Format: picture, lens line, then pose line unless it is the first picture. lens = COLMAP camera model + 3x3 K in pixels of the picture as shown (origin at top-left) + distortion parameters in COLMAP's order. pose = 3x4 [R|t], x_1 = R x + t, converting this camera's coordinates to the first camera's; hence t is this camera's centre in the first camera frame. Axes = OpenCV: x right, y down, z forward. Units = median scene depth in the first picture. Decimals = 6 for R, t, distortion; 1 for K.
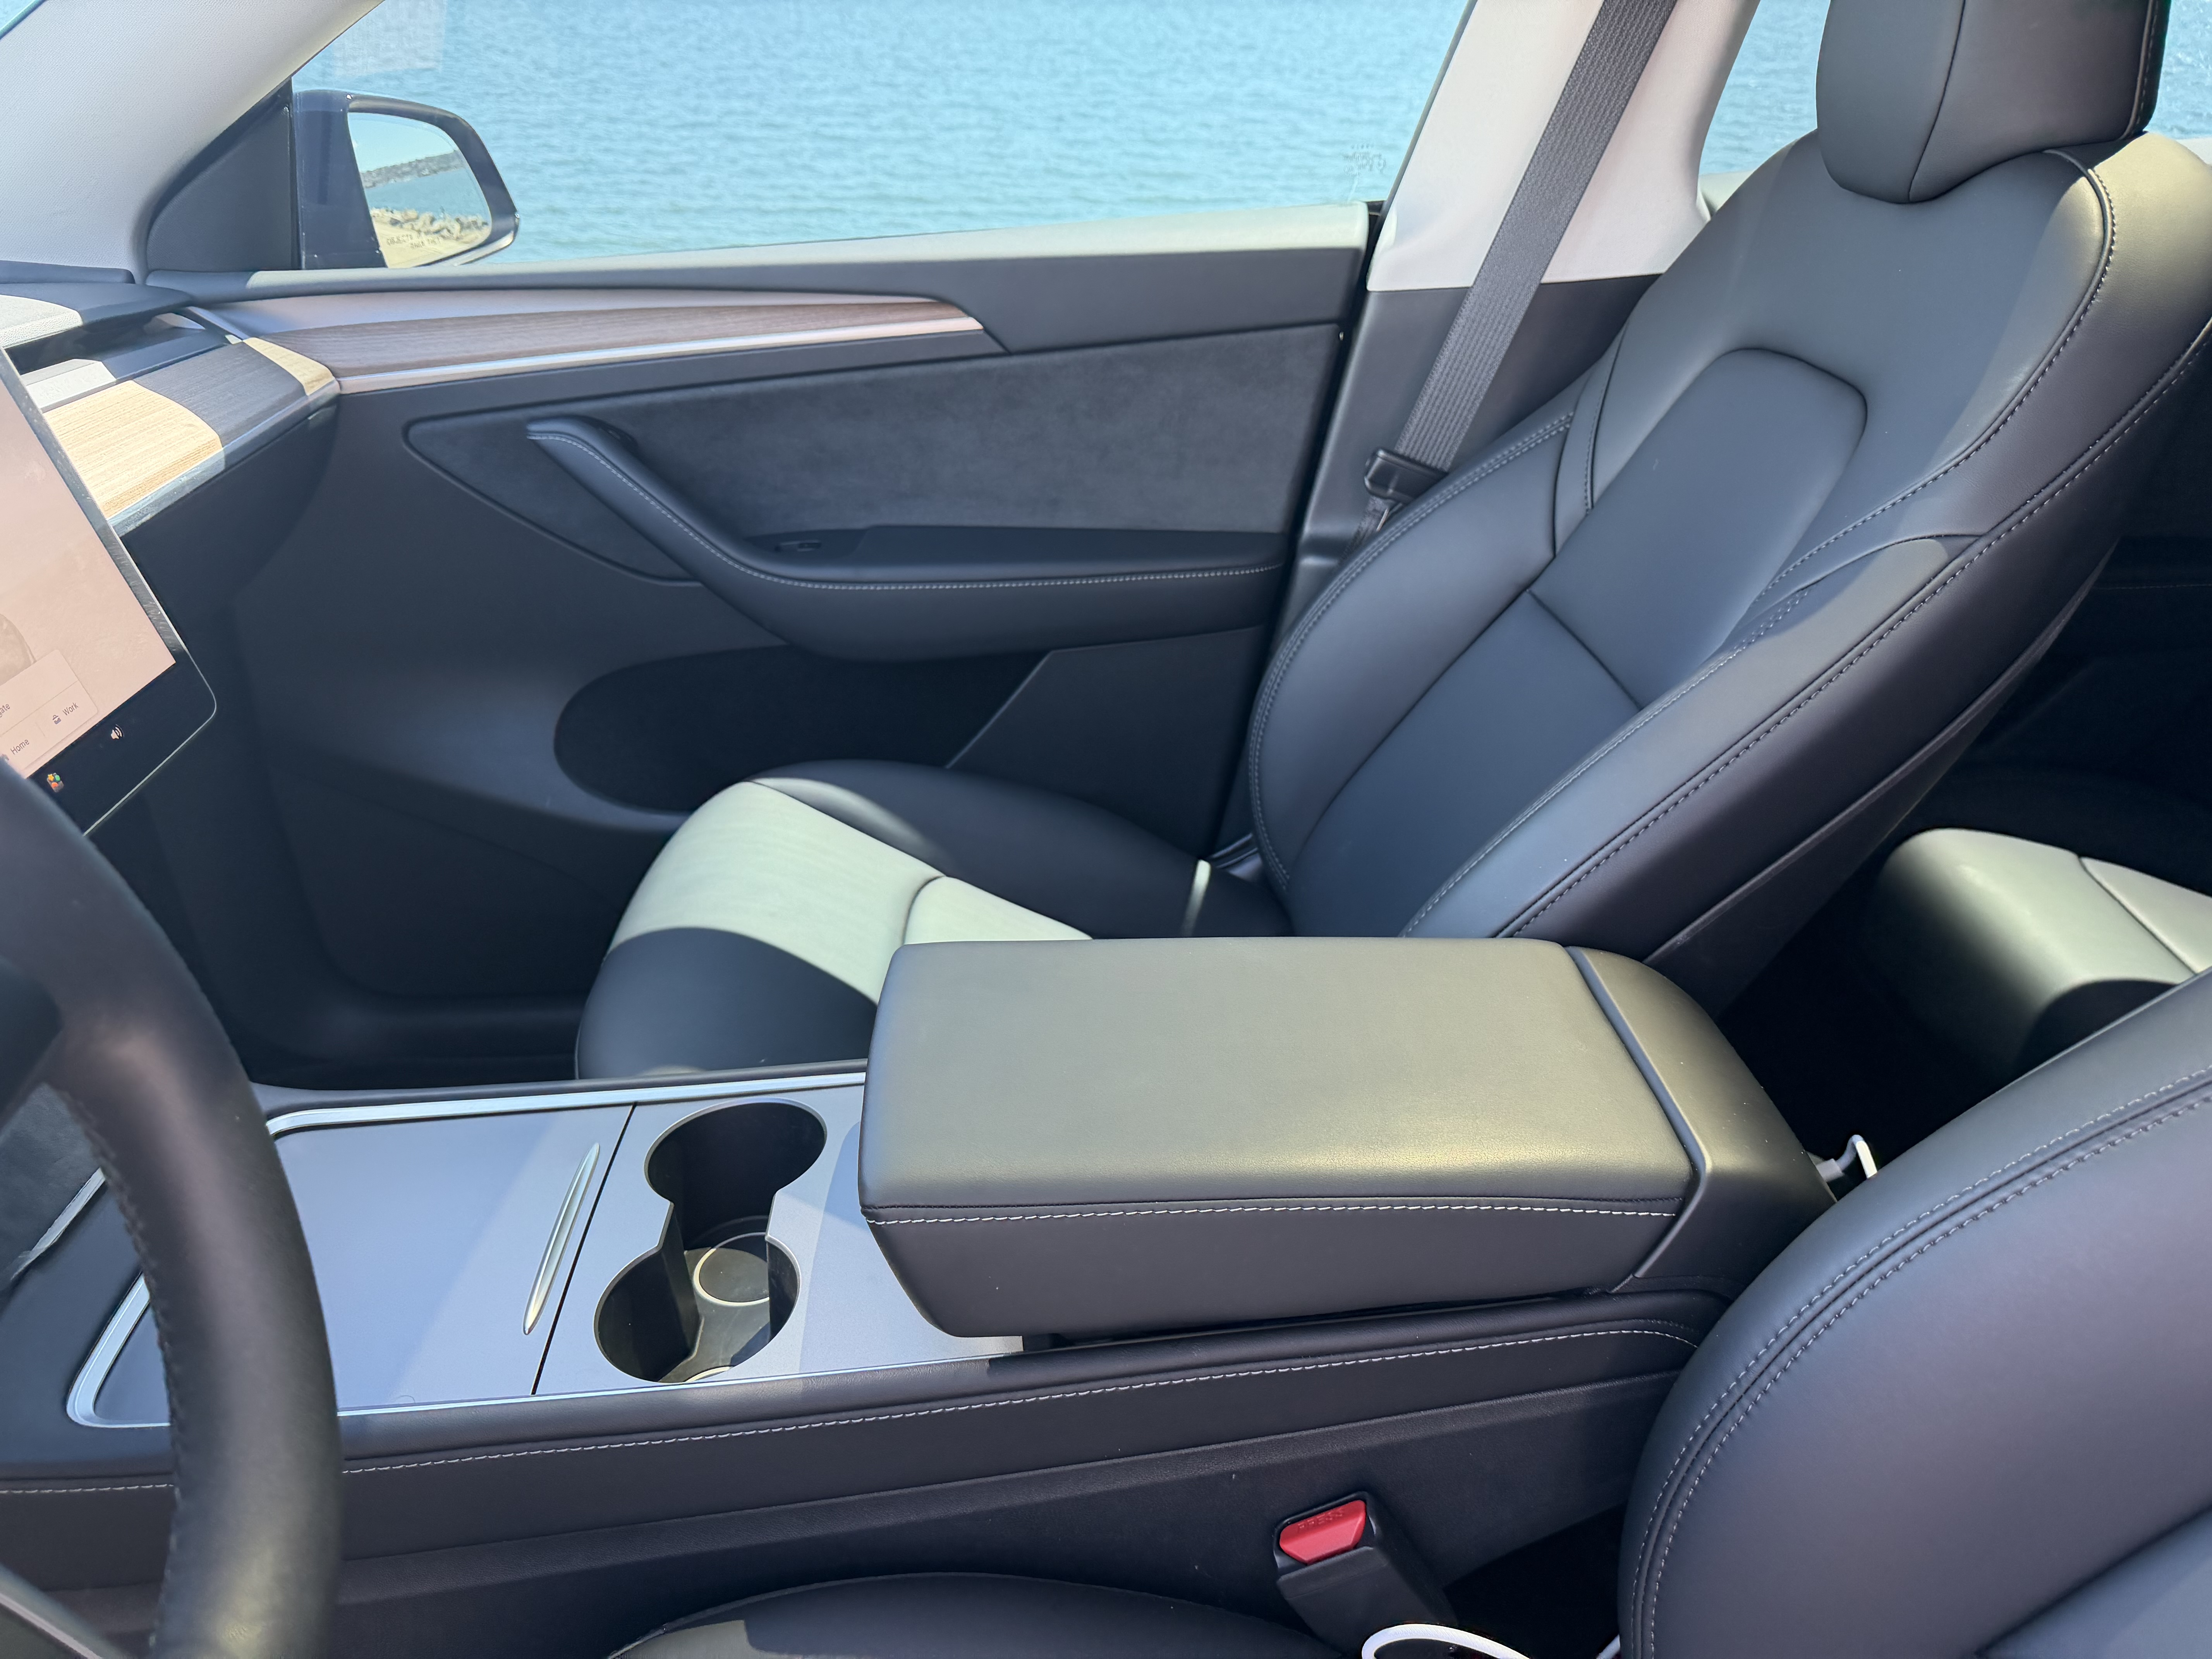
lens RADIAL K [[1570.4, 0, 1075.2], [0, 1570.4, 799.9], [0, 0, 1]] dist [0.018006, -0.029258]
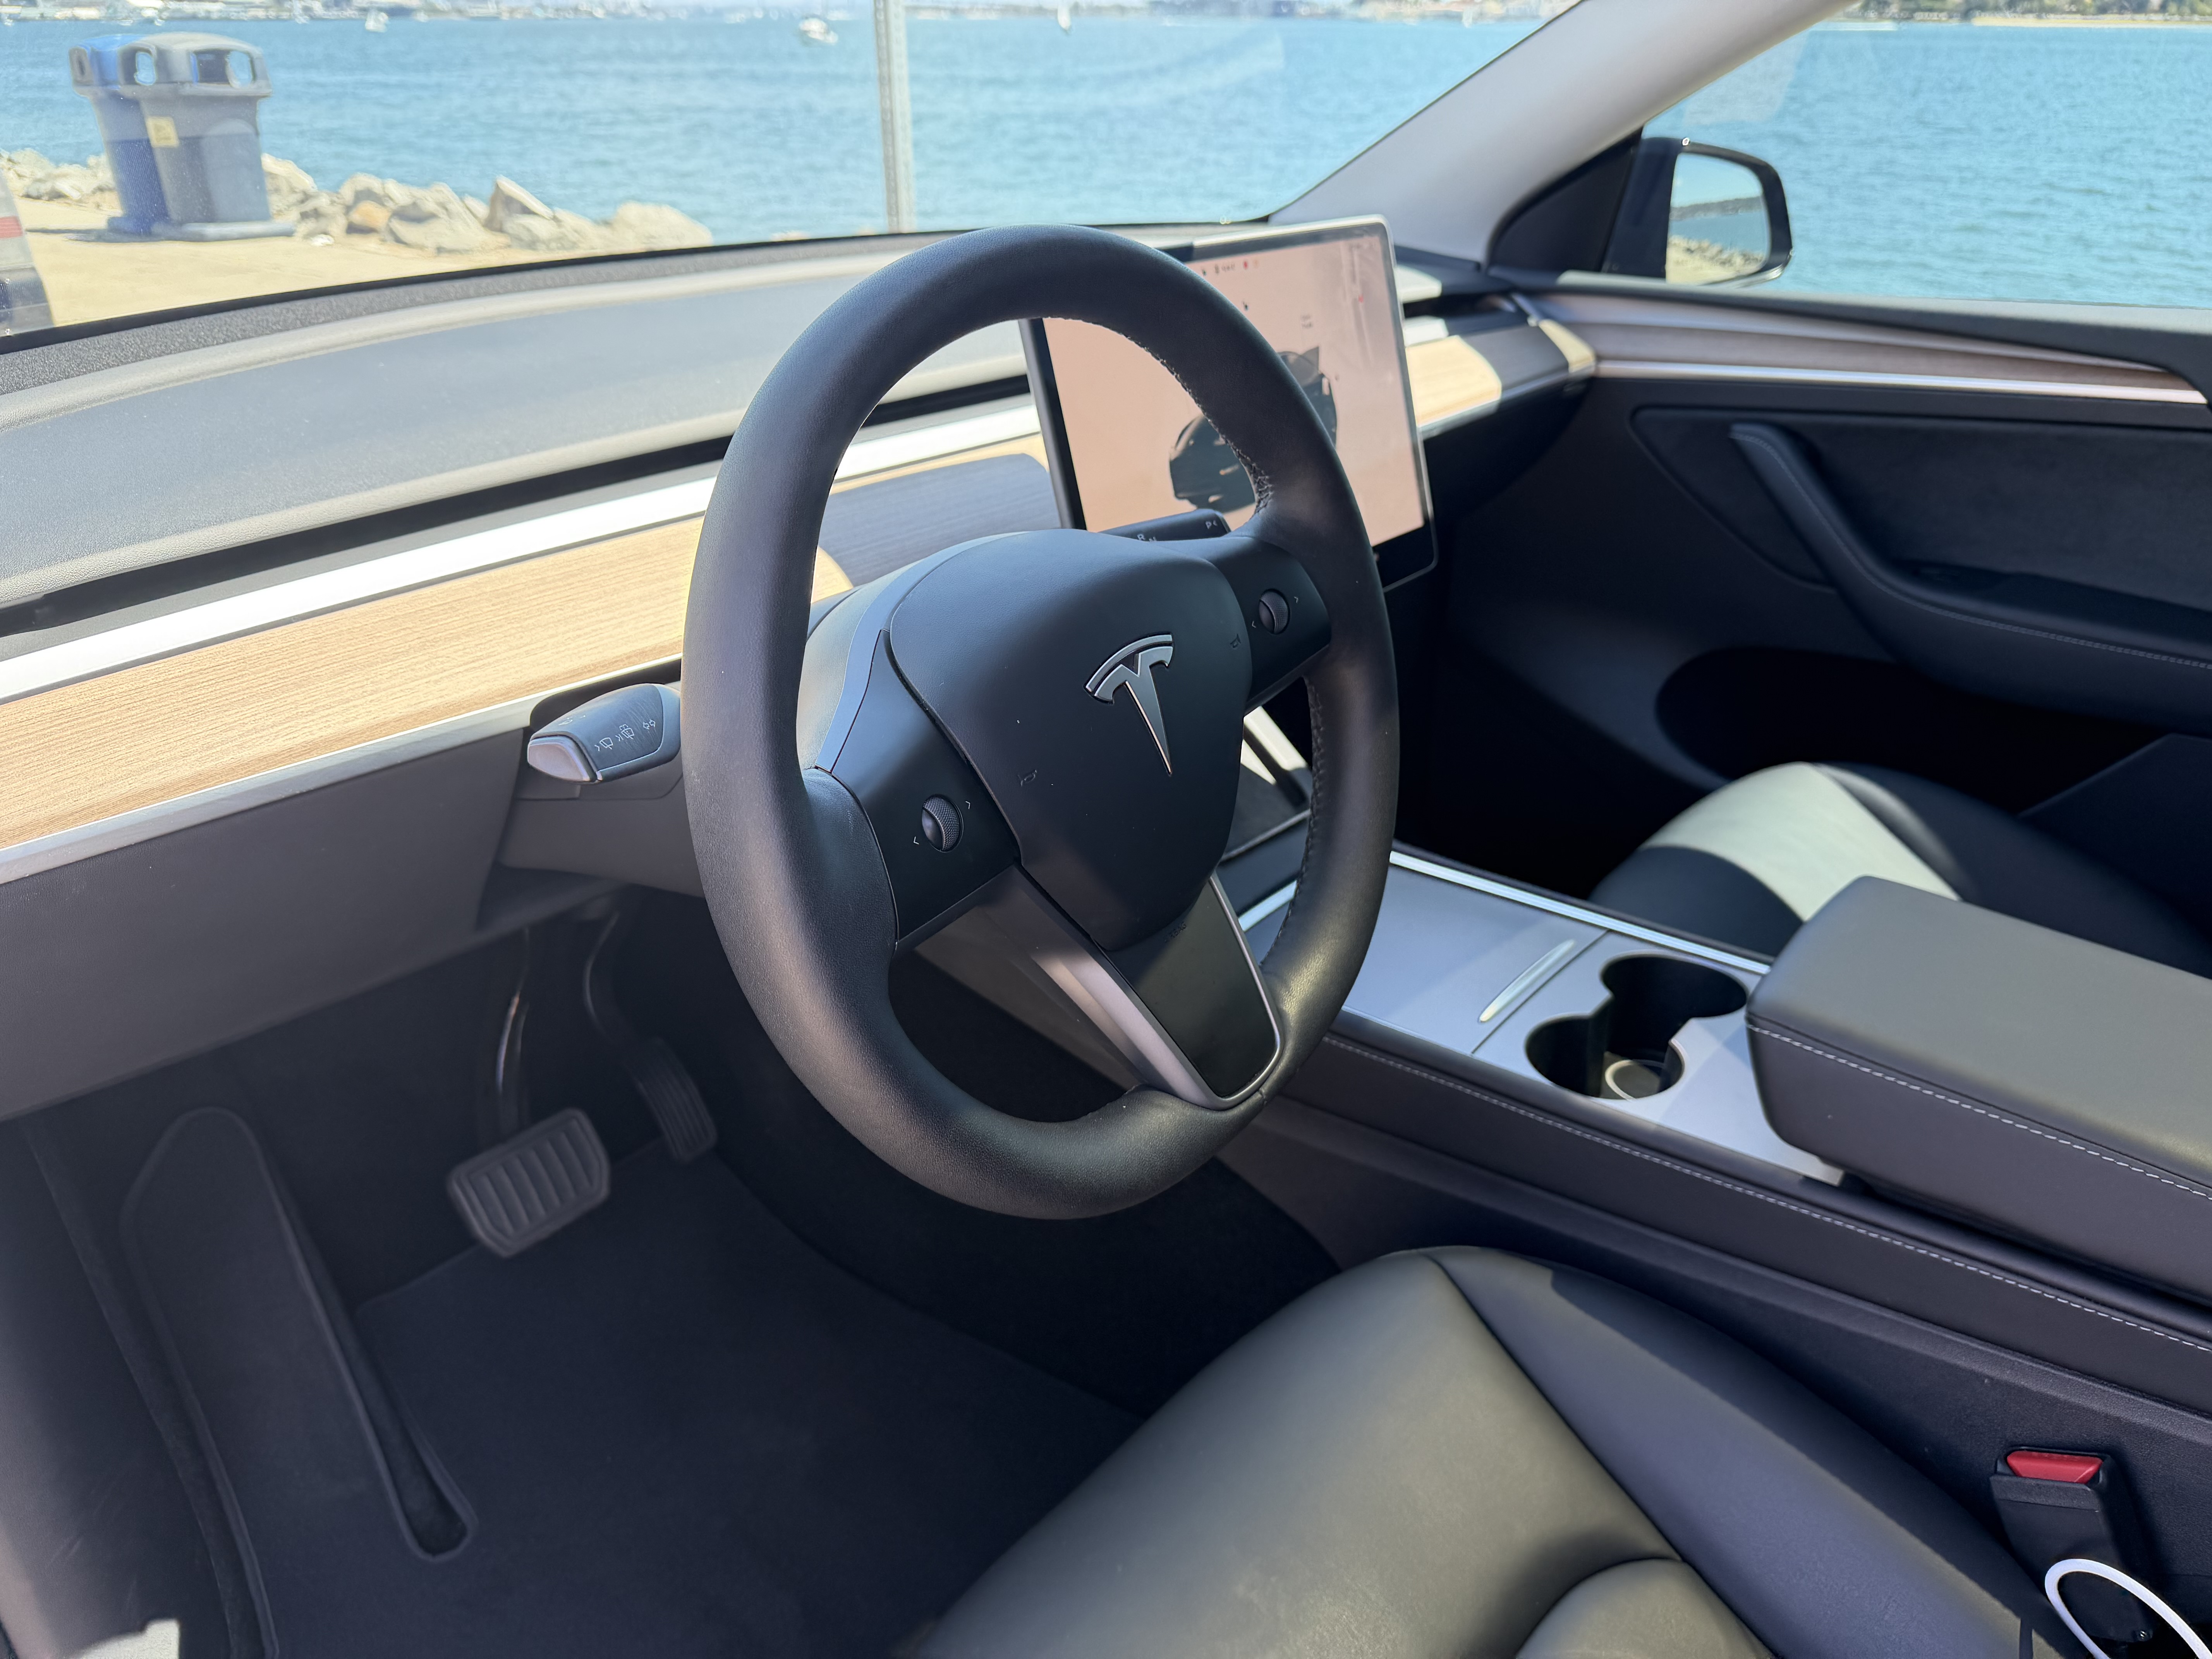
lens RADIAL K [[1570.4, 0, 1101.3], [0, 1570.4, 836.0], [0, 0, 1]] dist [0.018006, -0.029258]
pose [[0.740305, 0.316302, -0.593213, 0.107128], [-0.319676, 0.941882, 0.103271, 0.087553], [0.591402, 0.113184, 0.798394, -0.201885]]
